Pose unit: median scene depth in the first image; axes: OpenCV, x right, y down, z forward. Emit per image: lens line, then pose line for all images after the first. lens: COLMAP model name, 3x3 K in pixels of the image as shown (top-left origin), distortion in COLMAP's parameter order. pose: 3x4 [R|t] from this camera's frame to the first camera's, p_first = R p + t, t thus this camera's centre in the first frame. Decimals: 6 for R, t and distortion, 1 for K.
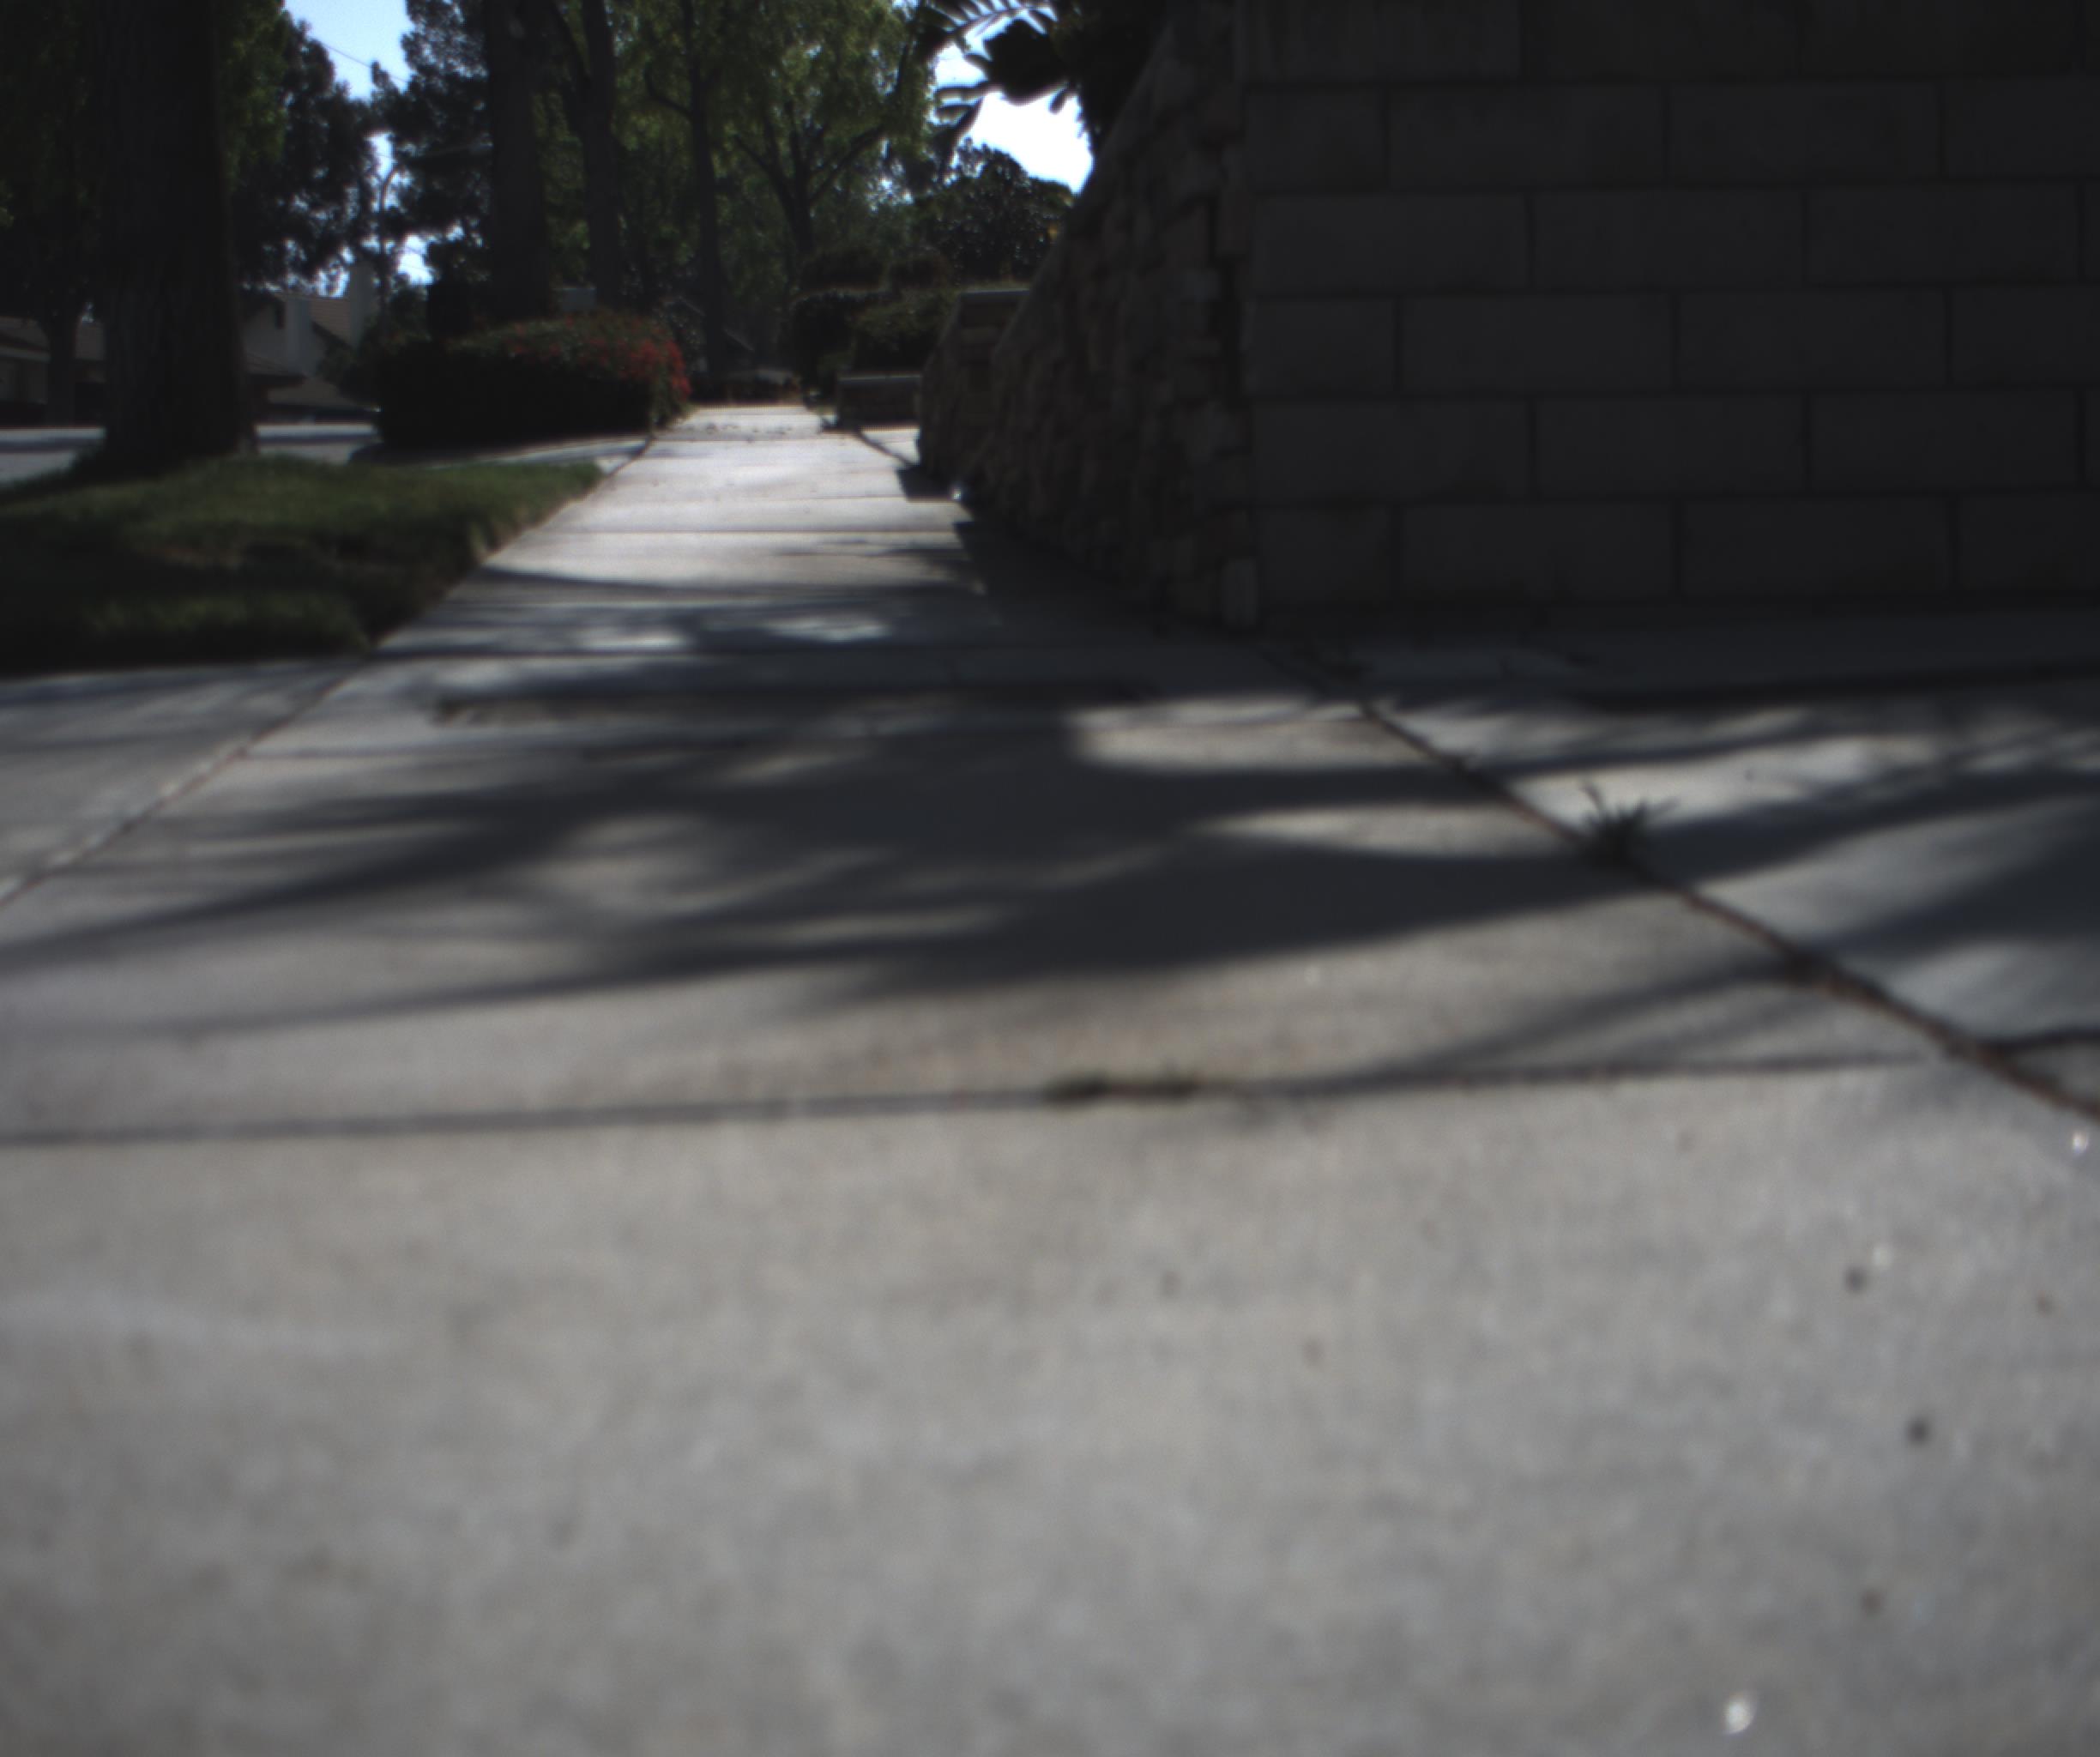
lens RADIAL K [[3990.3, 0, 1050.0], [0, 3990.3, 878.5], [0, 0, 1]] dist [-0.183087, 0.934416]
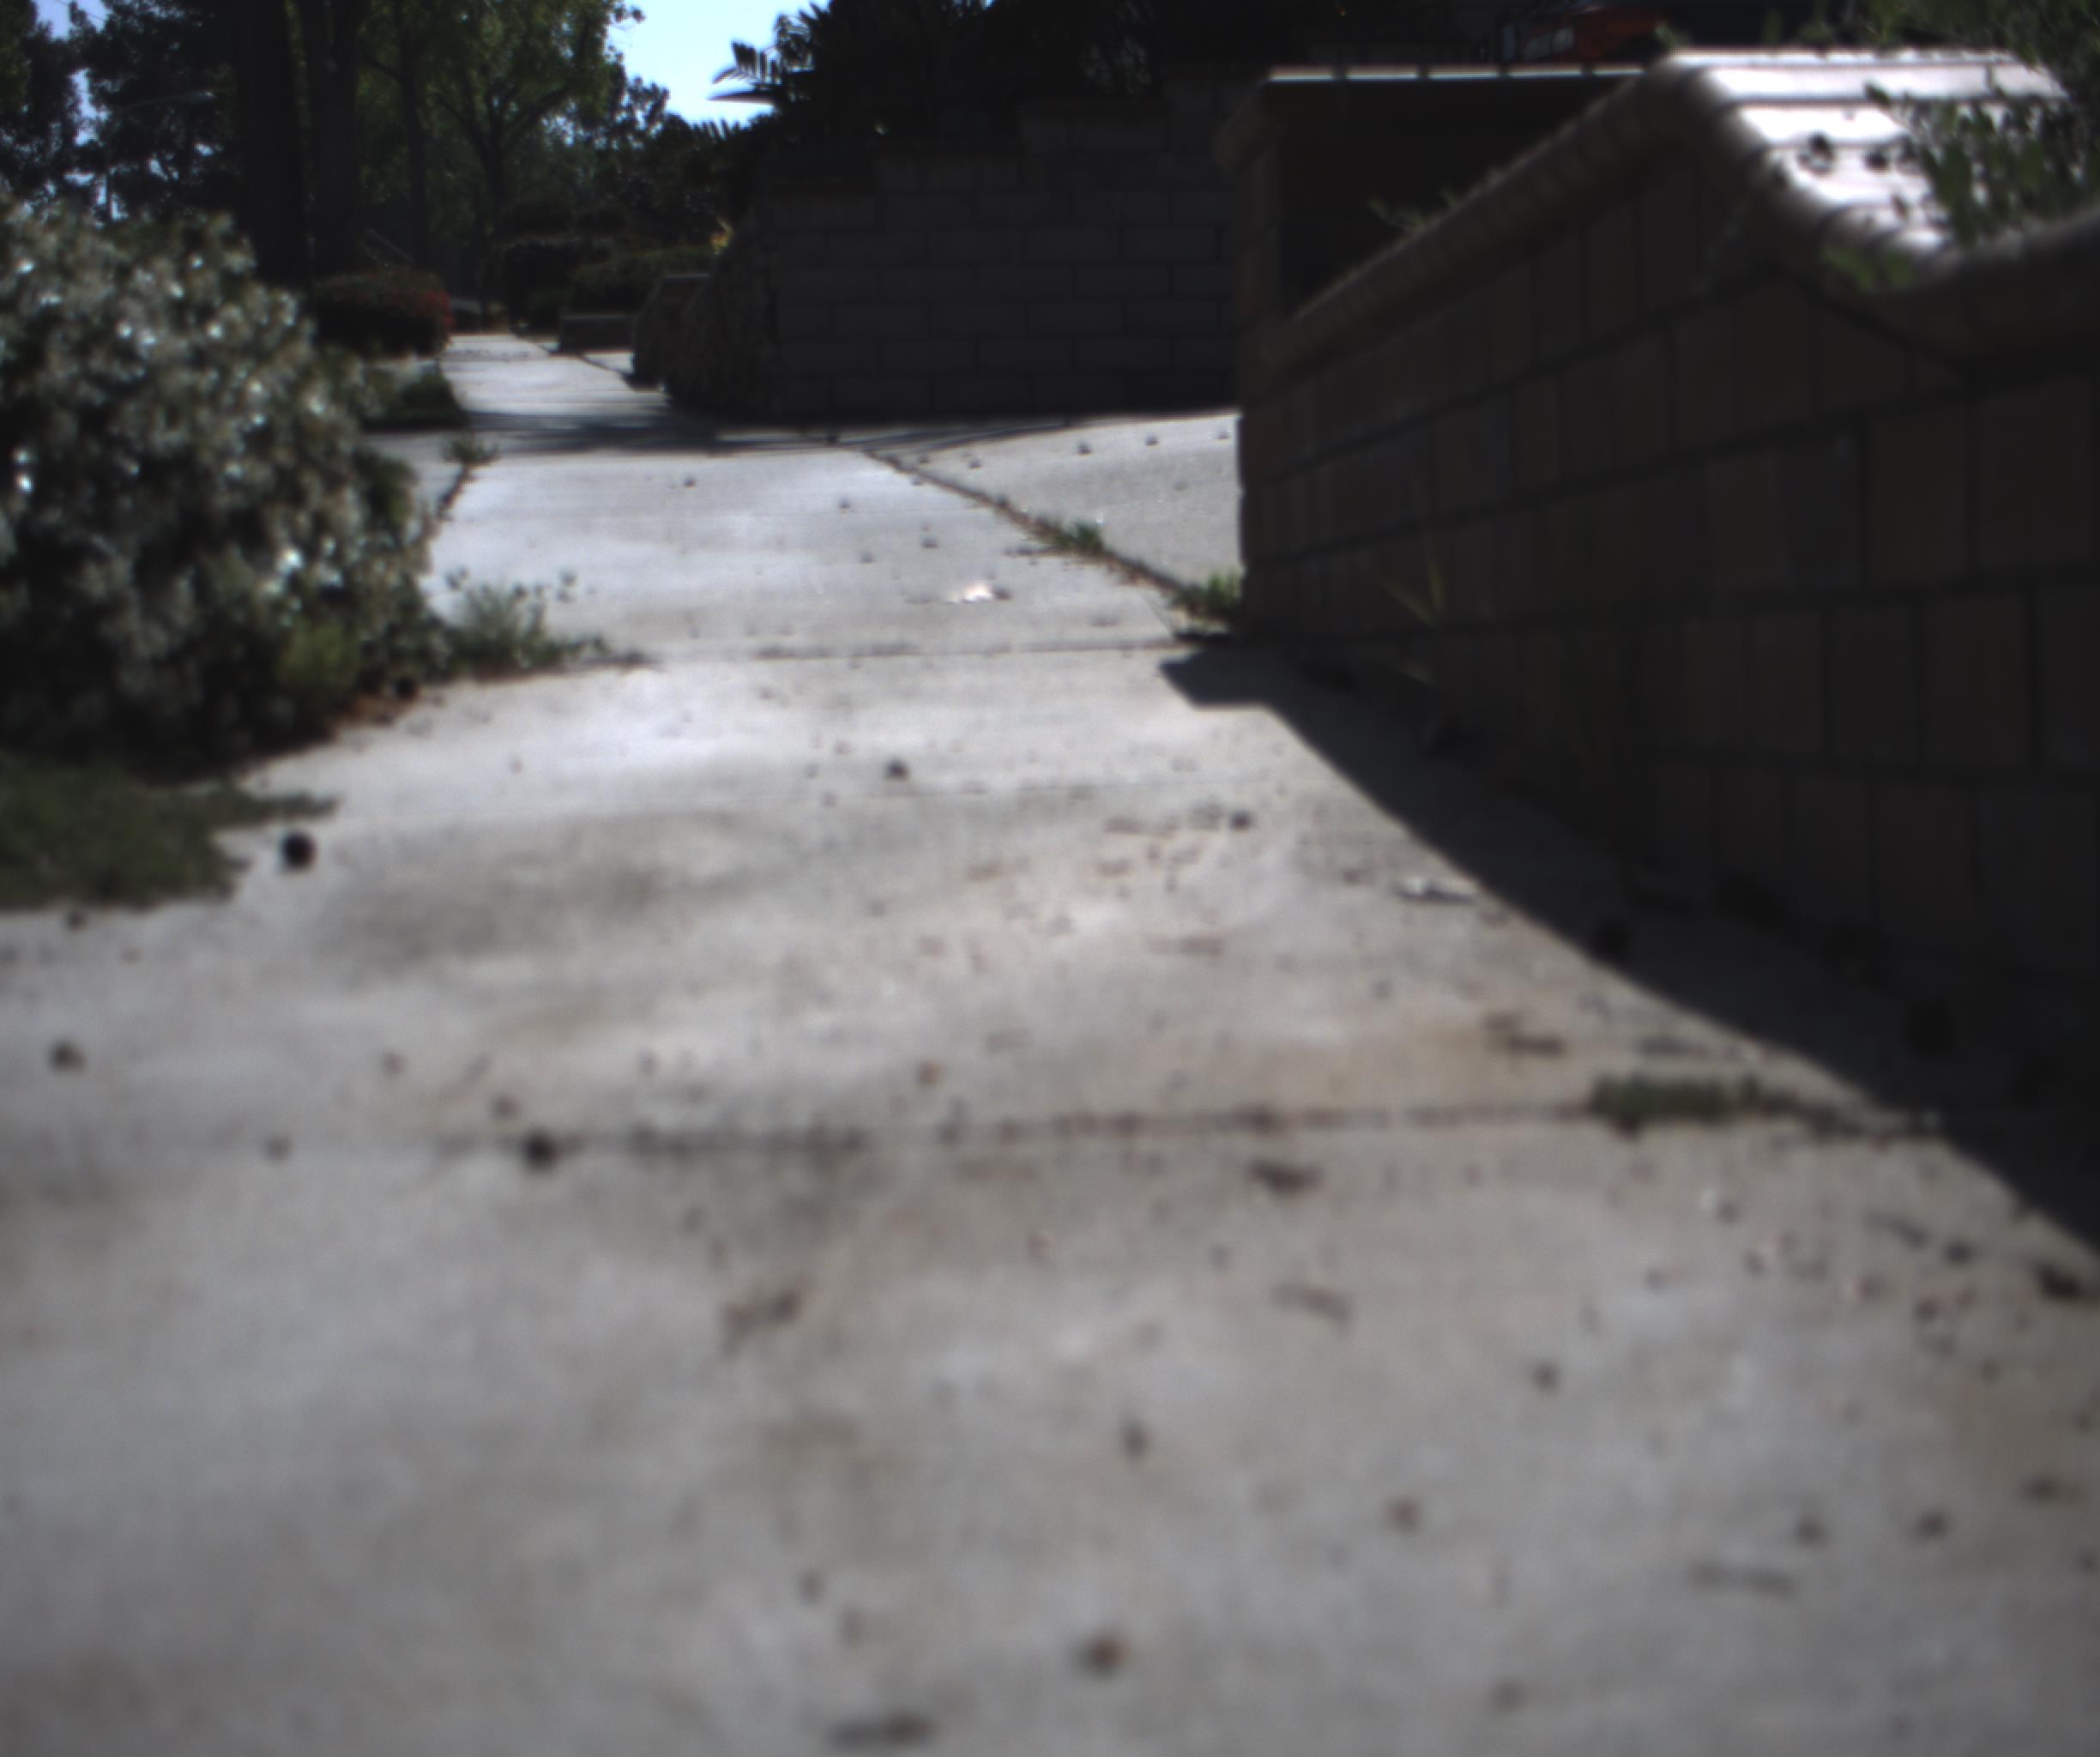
lens RADIAL K [[3990.3, 0, 1050.0], [0, 3990.3, 878.5], [0, 0, 1]] dist [-0.183087, 0.934416]
pose [[0.996552, -0.005043, 0.082814, 0.000394], [0.003536, 0.999826, 0.018330, 0.016268], [-0.082892, -0.017974, 0.996396, -0.142103]]
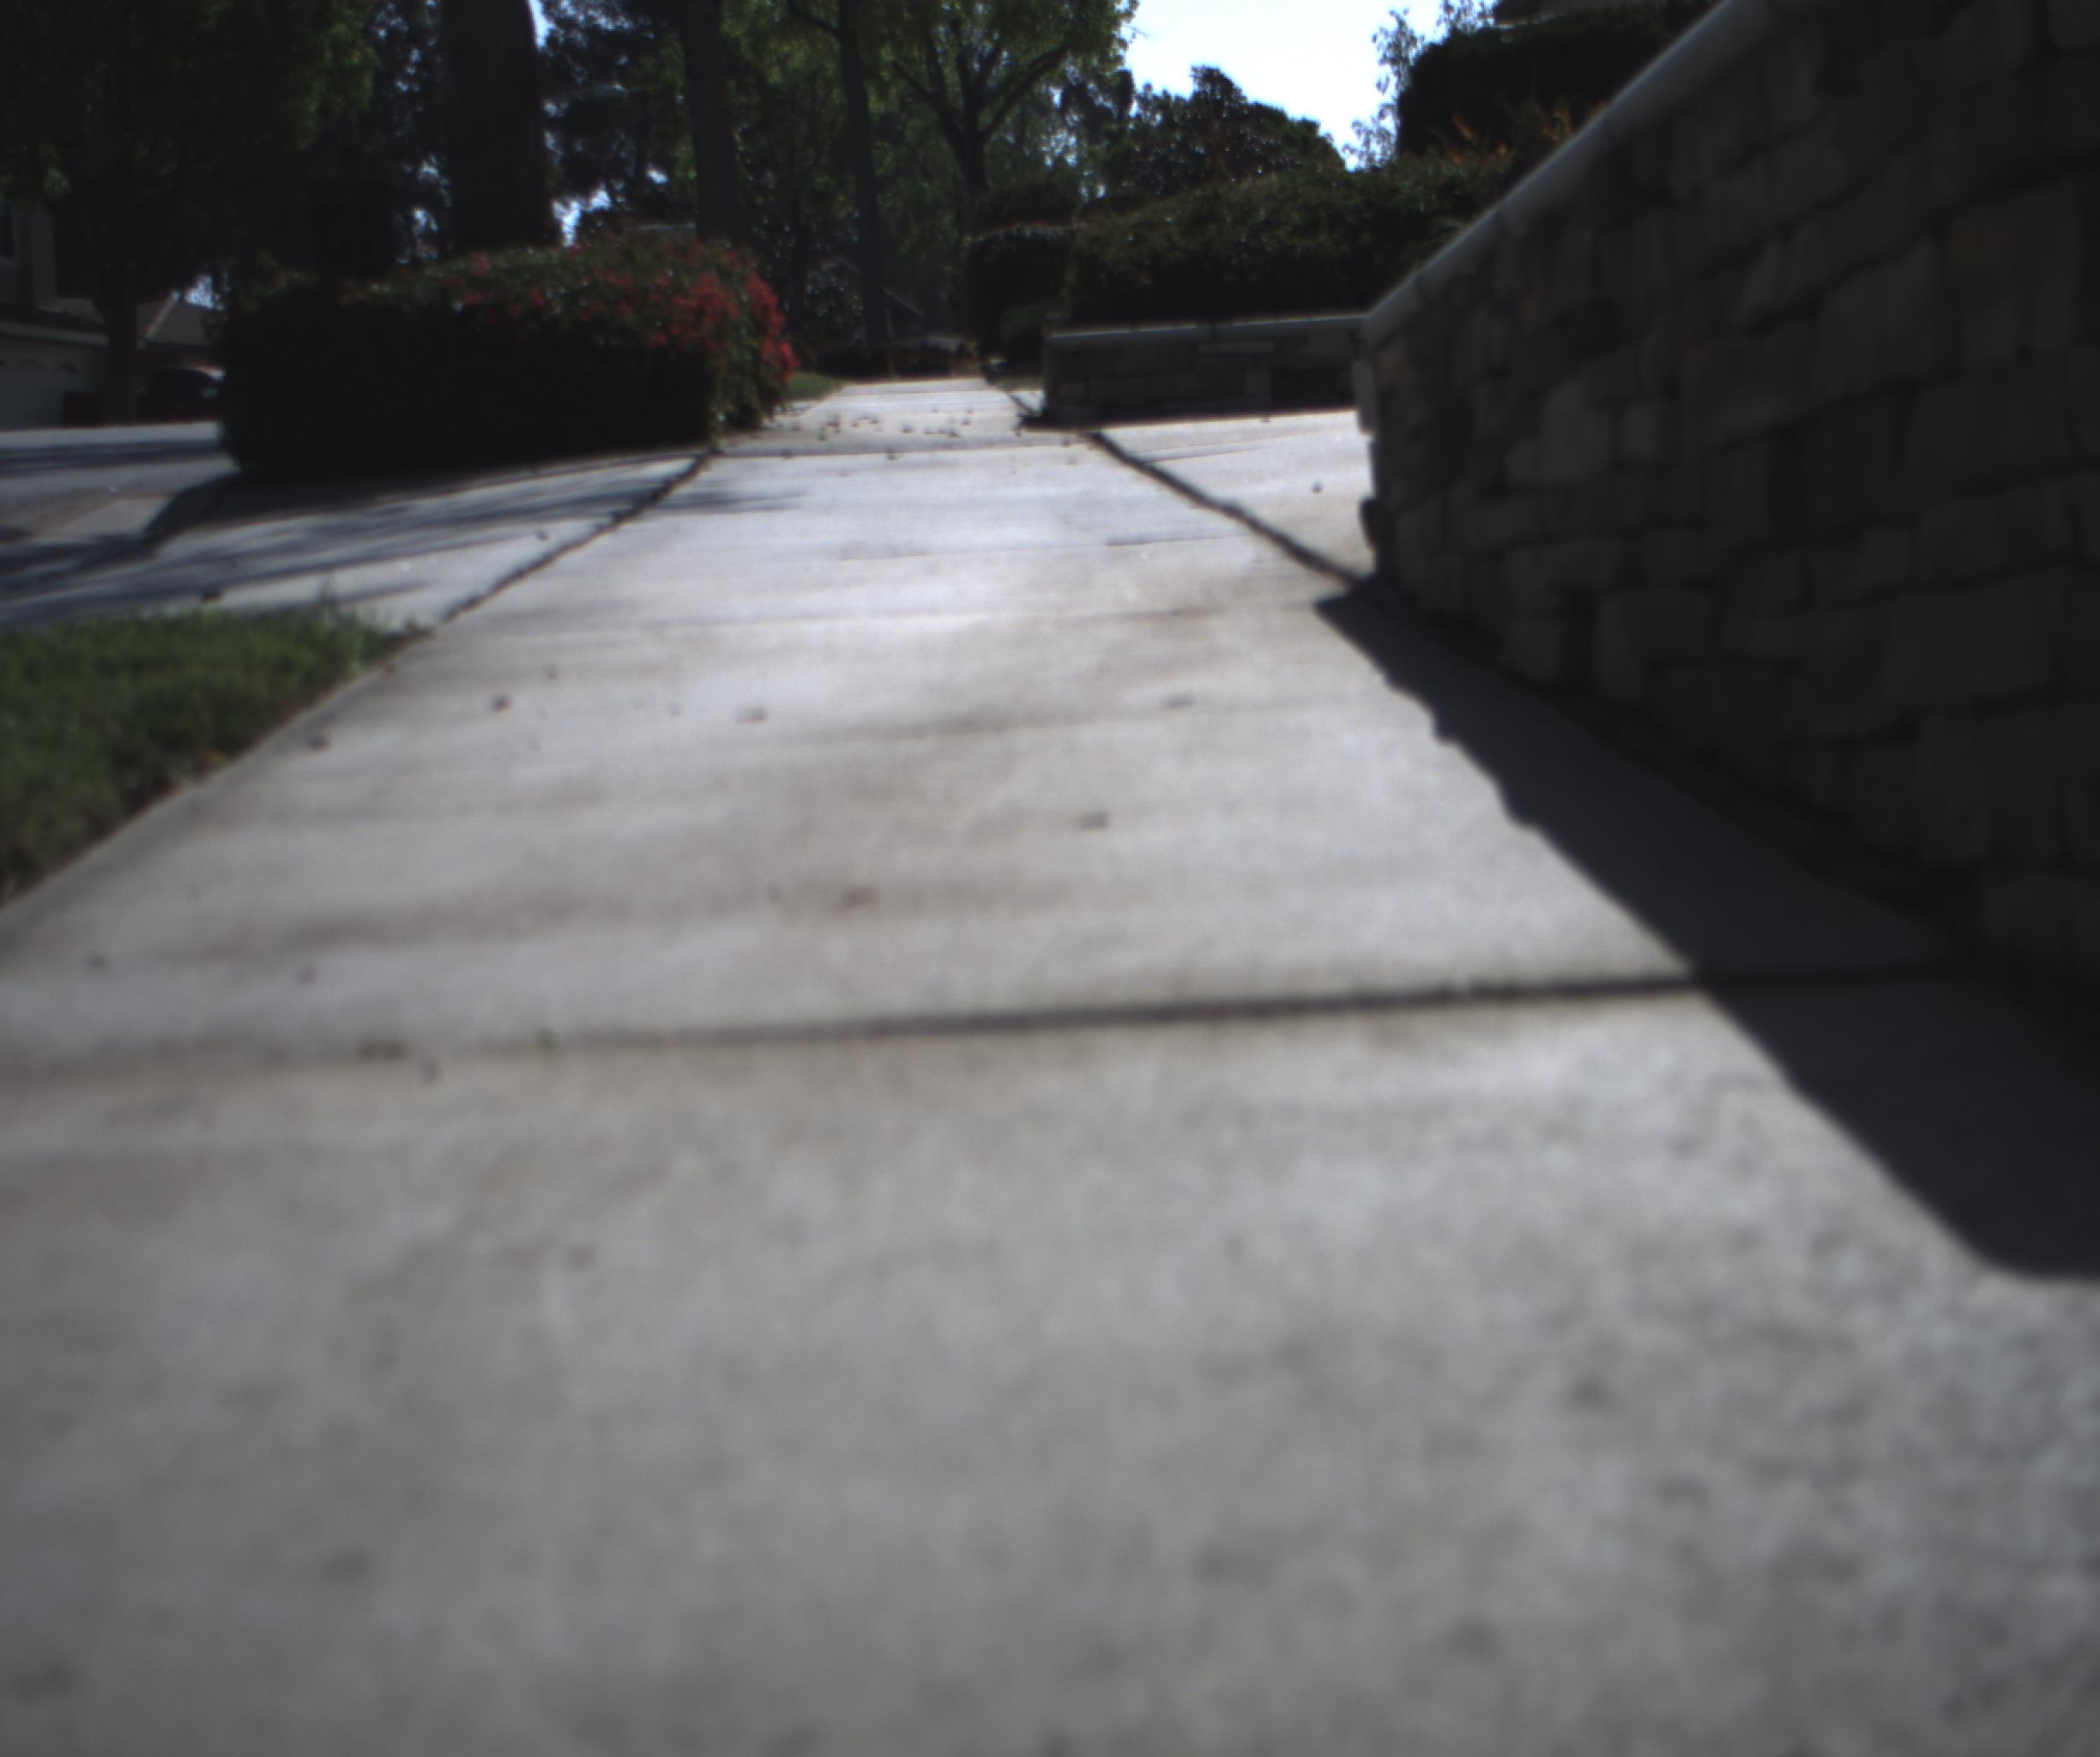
lens RADIAL K [[3990.3, 0, 1050.0], [0, 3990.3, 878.5], [0, 0, 1]] dist [-0.183087, 0.934416]
pose [[0.998722, -0.020324, -0.046279, -0.009604], [0.020745, 0.999748, 0.008622, -0.017876], [0.046092, -0.009571, 0.998891, 0.145460]]
